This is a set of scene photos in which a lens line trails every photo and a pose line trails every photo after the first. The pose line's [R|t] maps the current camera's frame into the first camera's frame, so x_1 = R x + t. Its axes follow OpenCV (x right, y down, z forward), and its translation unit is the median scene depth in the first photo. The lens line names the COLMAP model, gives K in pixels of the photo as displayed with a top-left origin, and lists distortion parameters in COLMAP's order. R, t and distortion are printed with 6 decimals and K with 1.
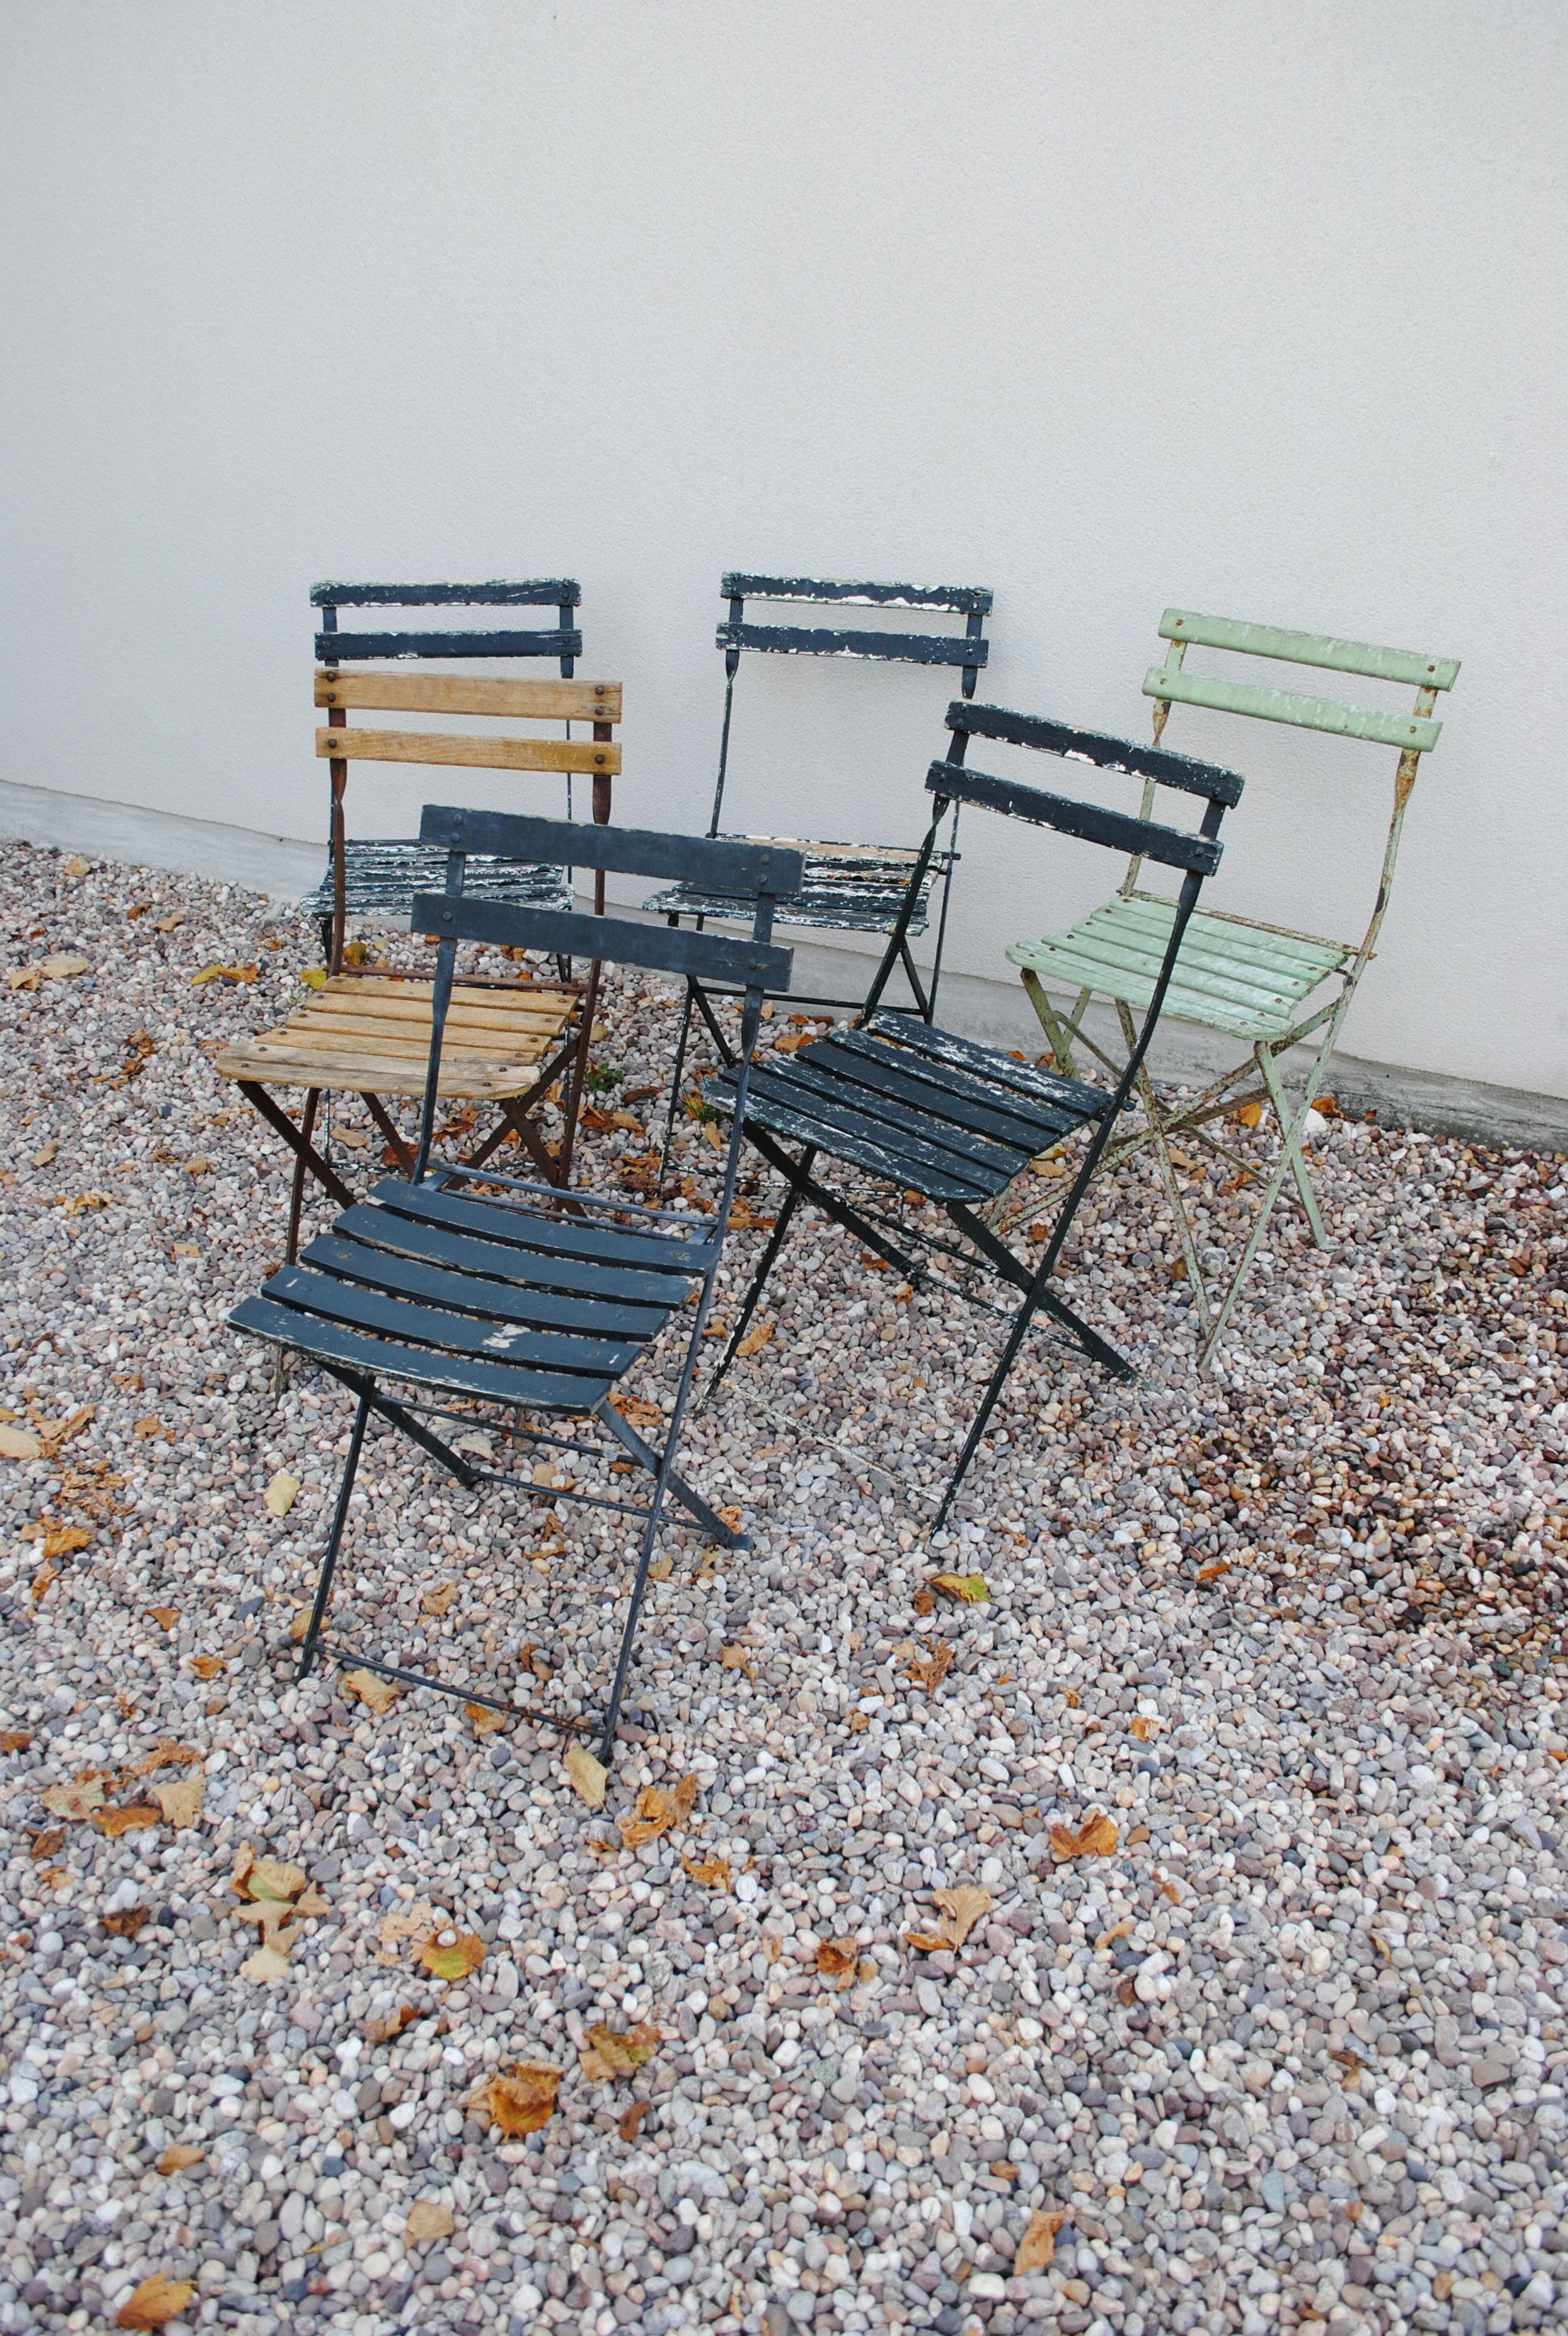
lens RADIAL K [[1963.1, 0, 754.6], [0, 1963.1, 1150.6], [0, 0, 1]] dist [-0.070339, -0.005685]
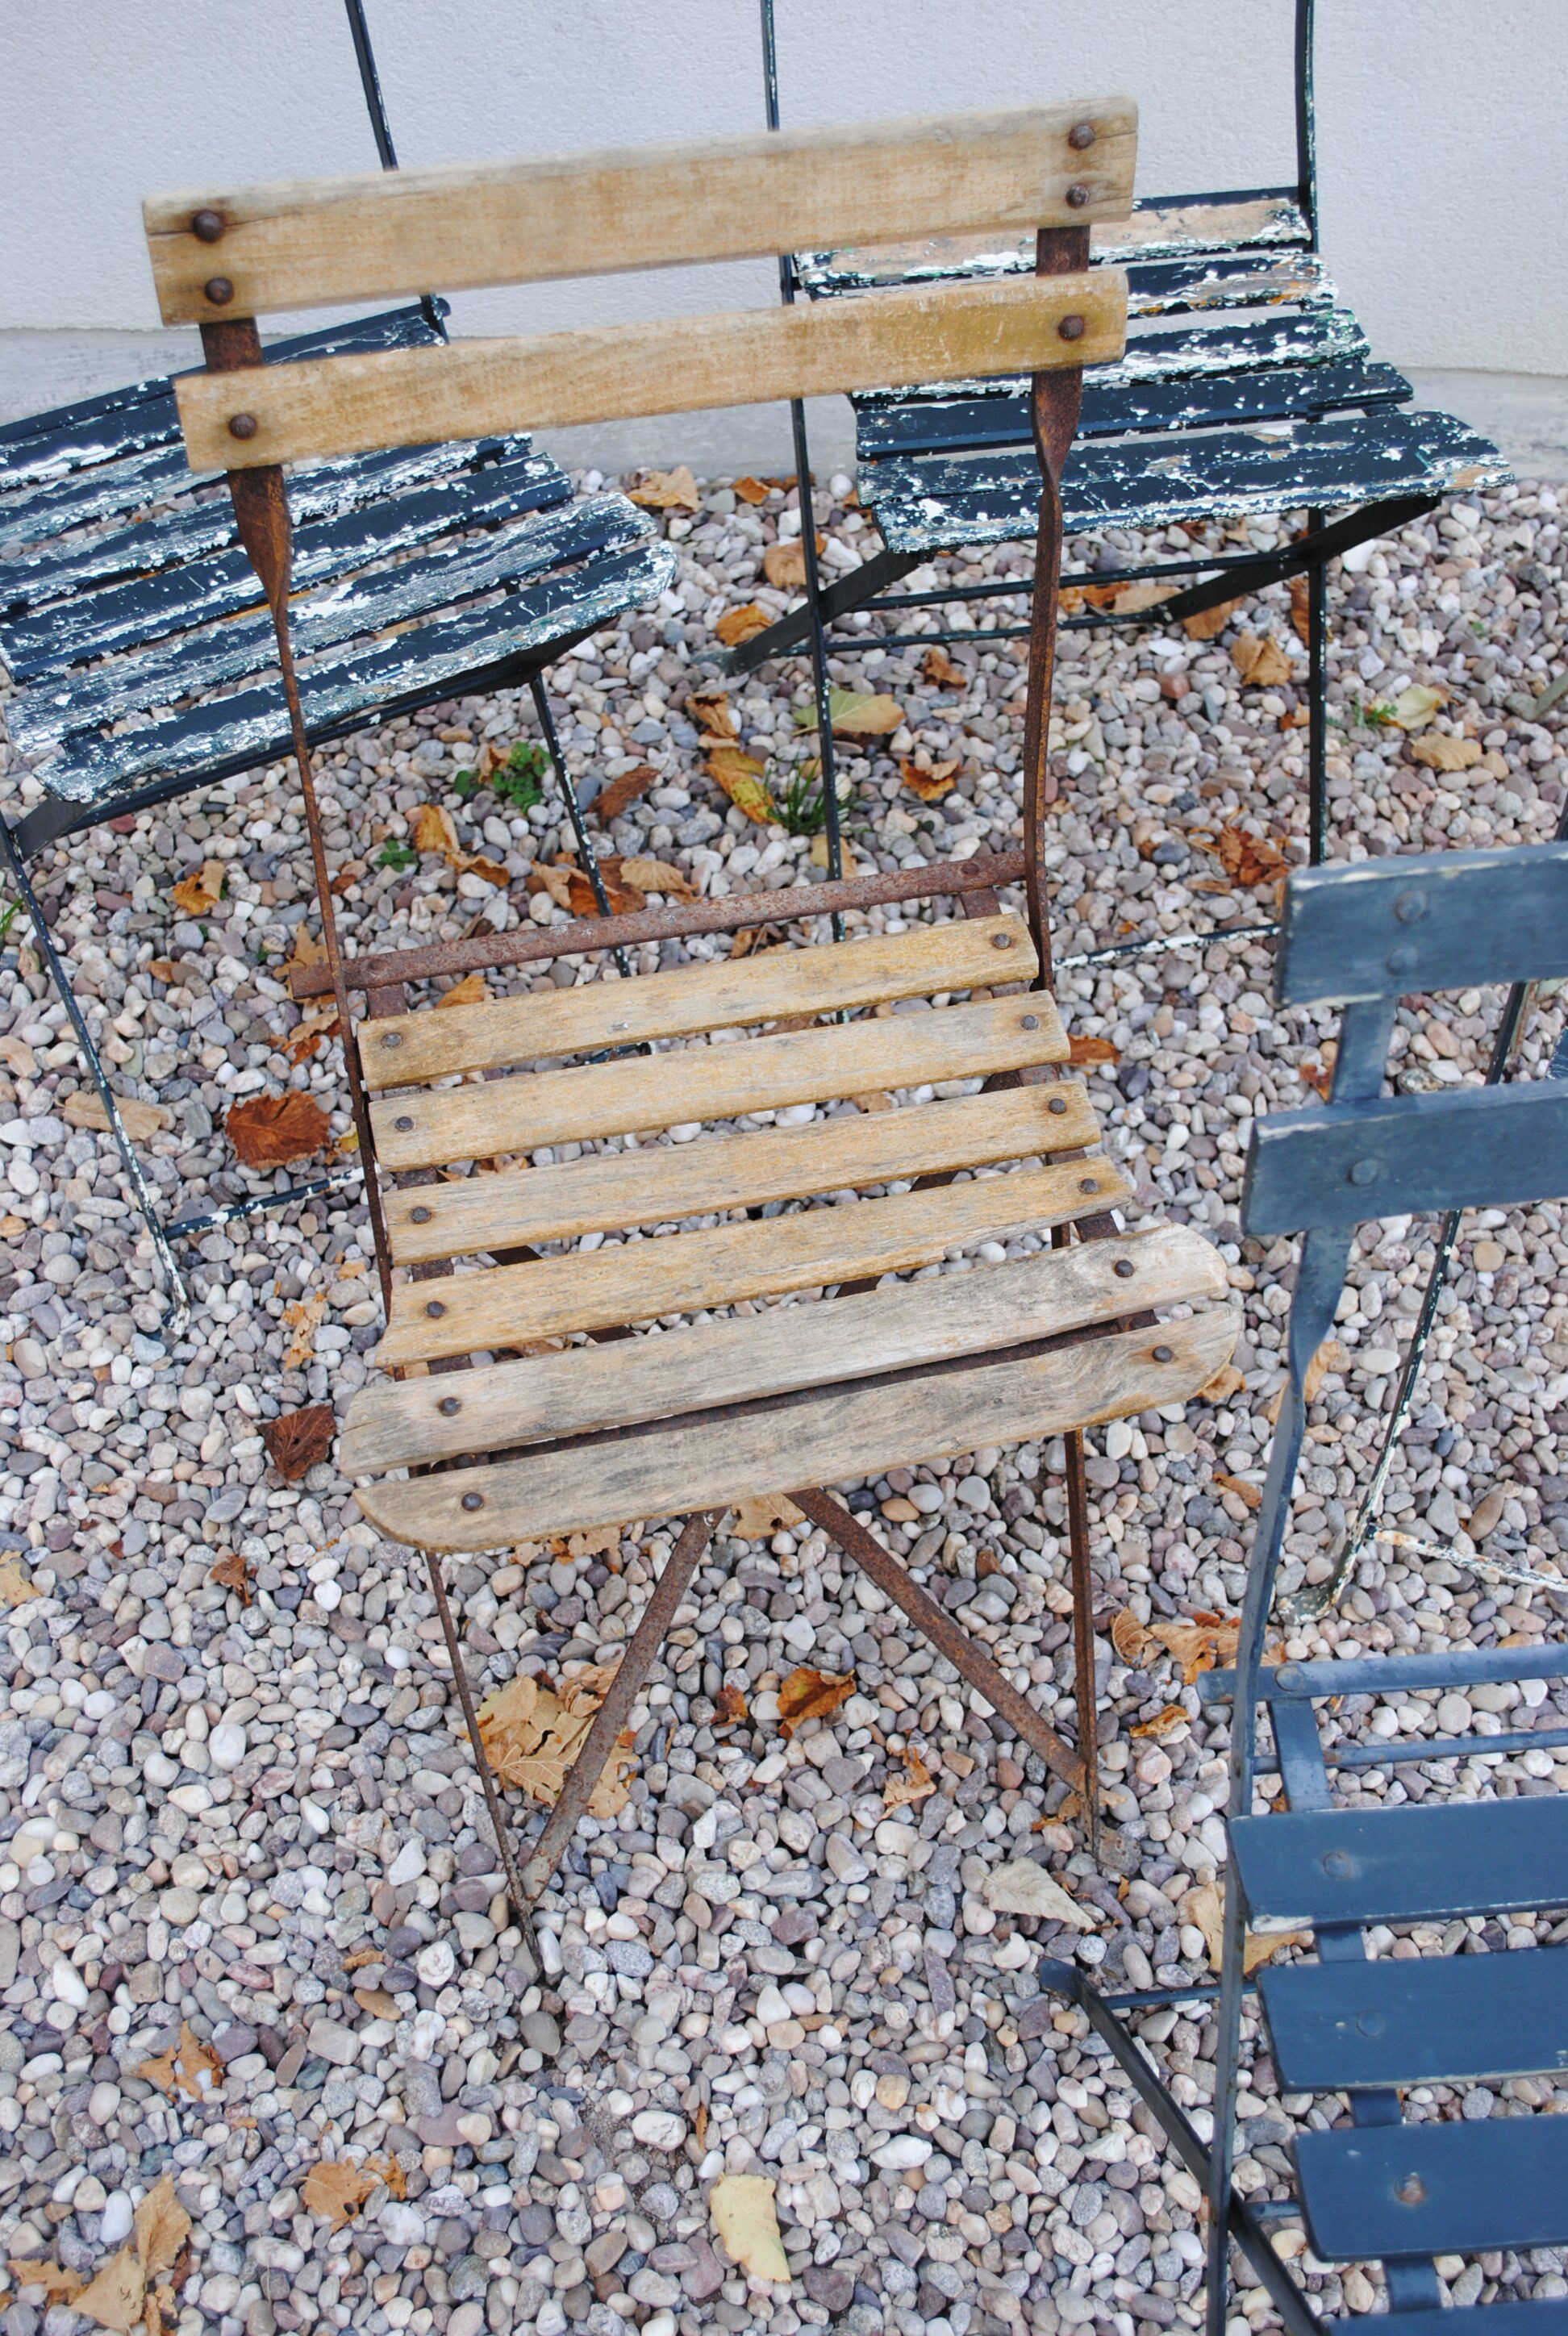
lens RADIAL K [[2414.6, 0, 758.7], [0, 2414.6, 1152.2], [0, 0, 1]] dist [-0.058126, 0.000000]
pose [[0.886443, -0.346478, 0.306873, -0.309683], [0.187566, 0.875062, 0.446190, -0.269091], [-0.423128, -0.337963, 0.840681, 0.596987]]
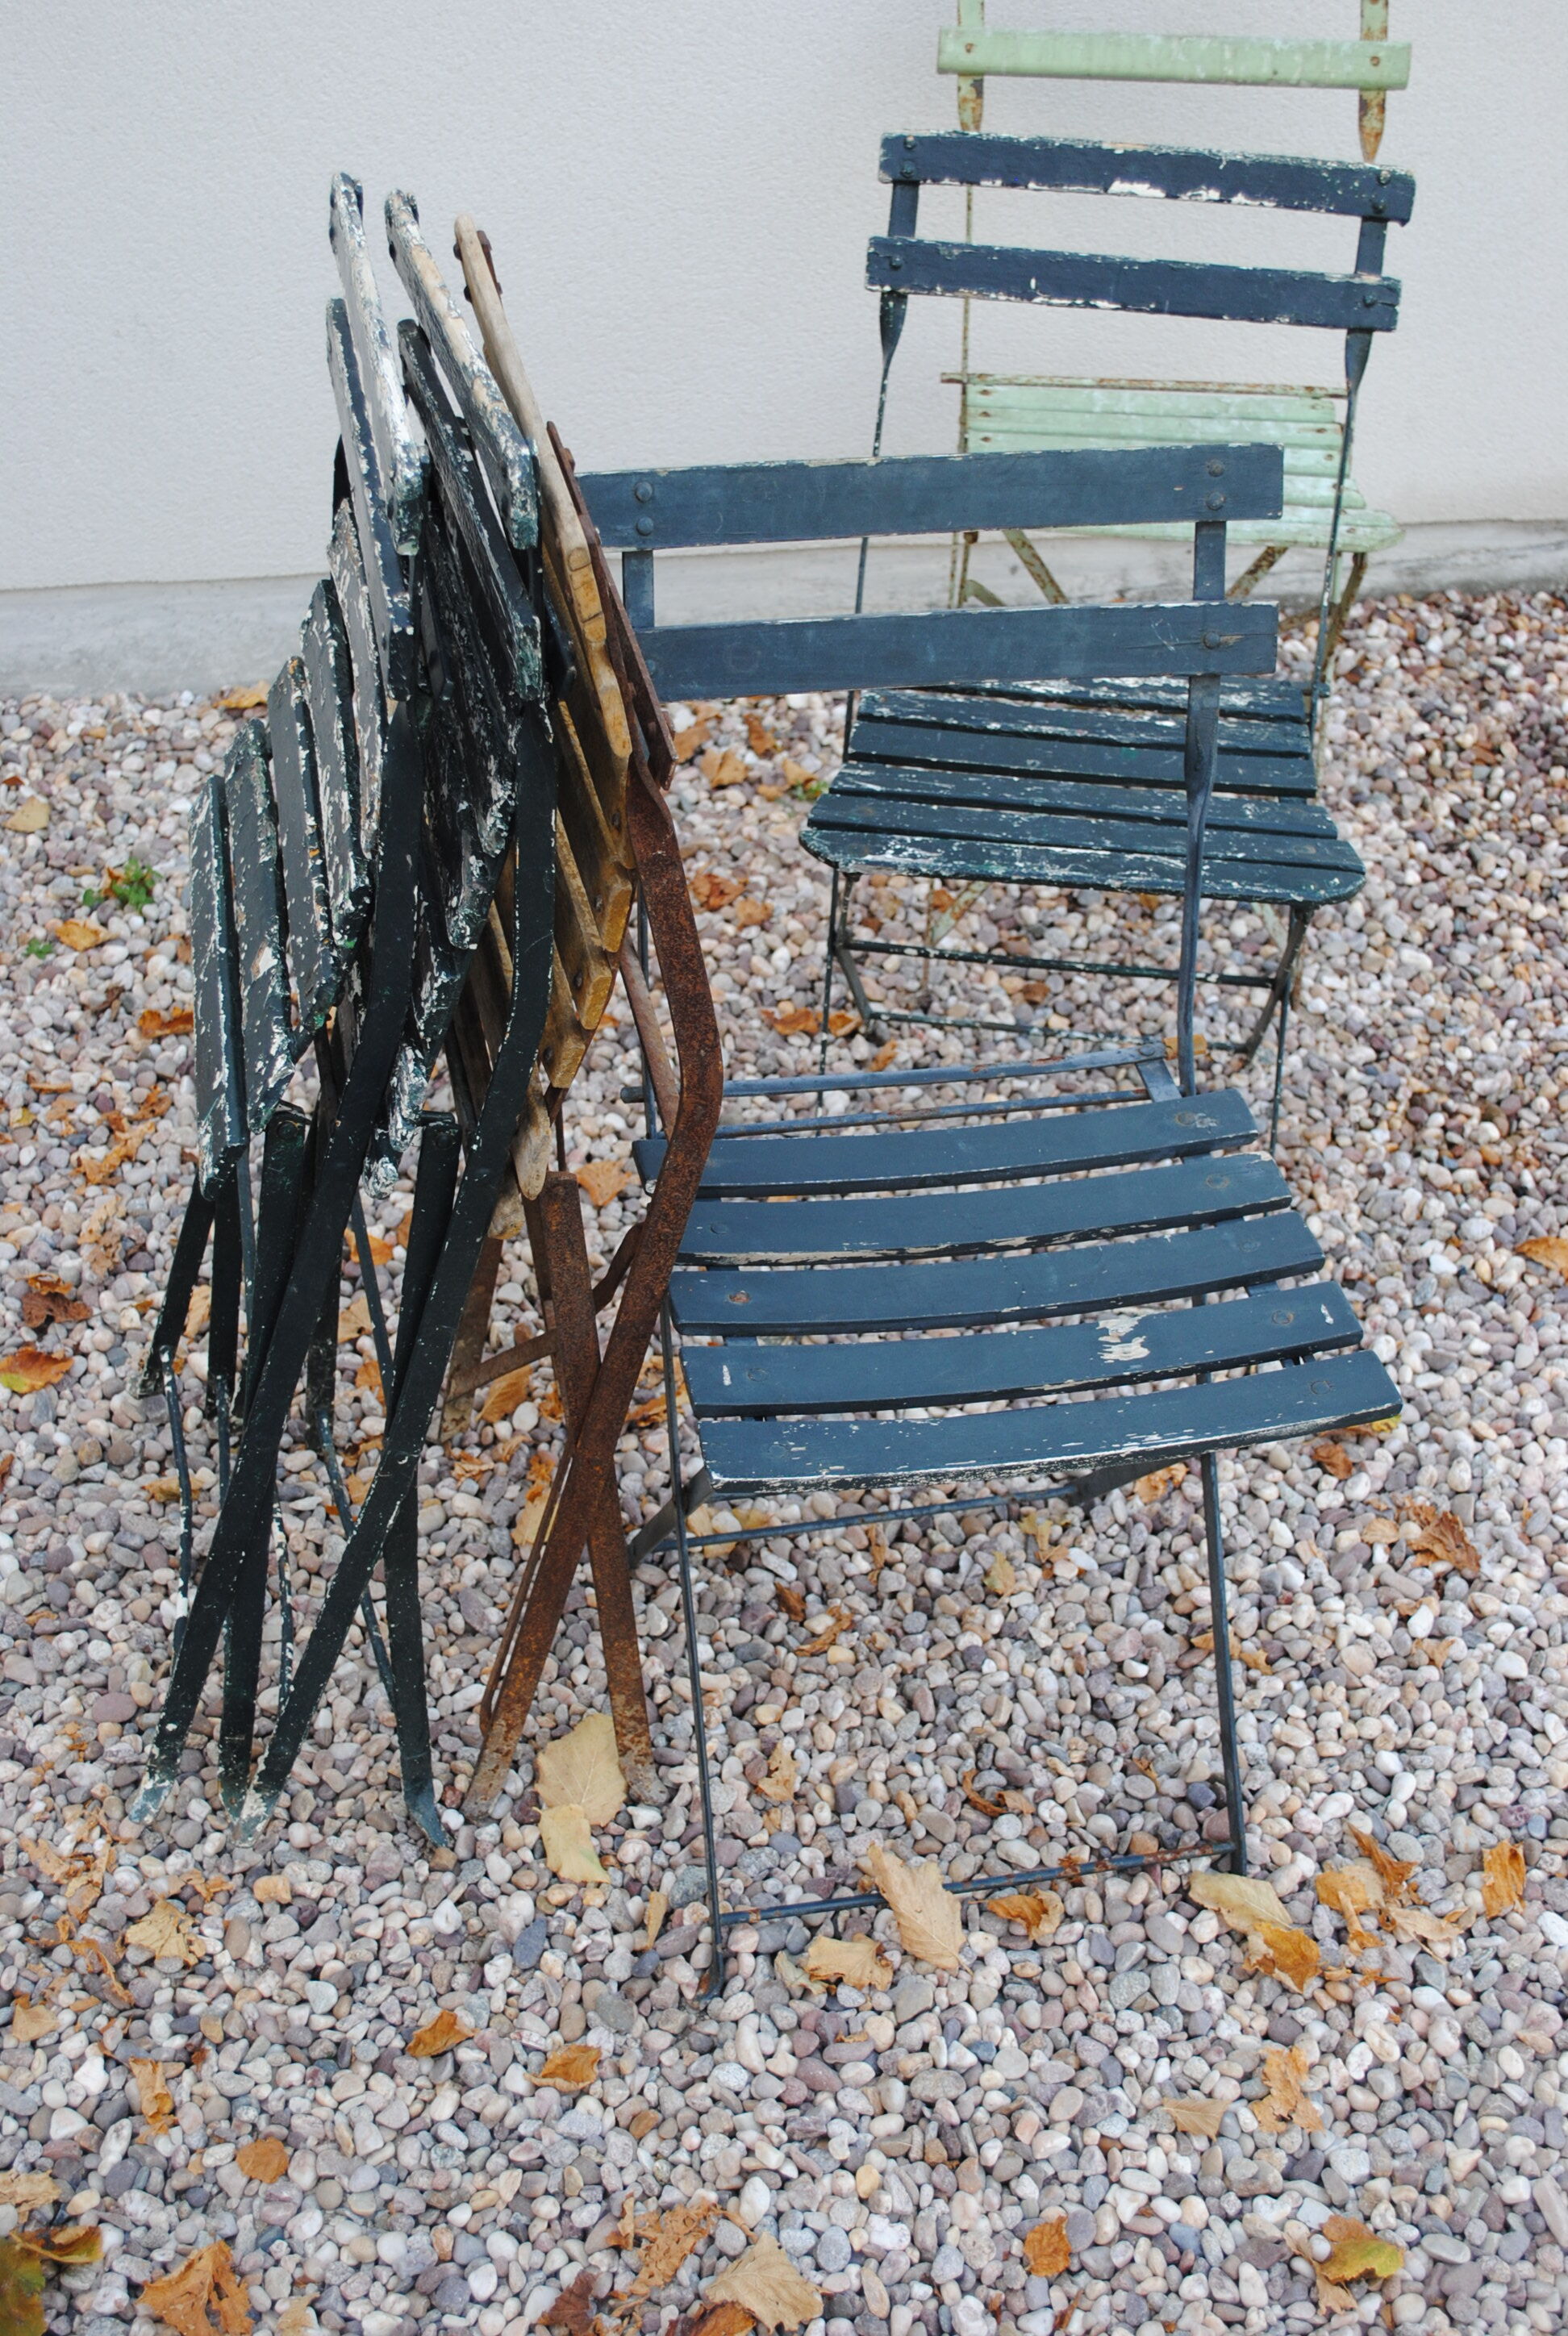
lens RADIAL K [[2658.4, 0, 759.0], [0, 2658.4, 1152.2], [0, 0, 1]] dist [-0.048576, 0.000000]
pose [[0.811628, -0.354969, 0.463958, -0.427405], [0.267230, 0.931845, 0.245464, -0.141553], [-0.519470, -0.075242, 0.851170, 0.272394]]
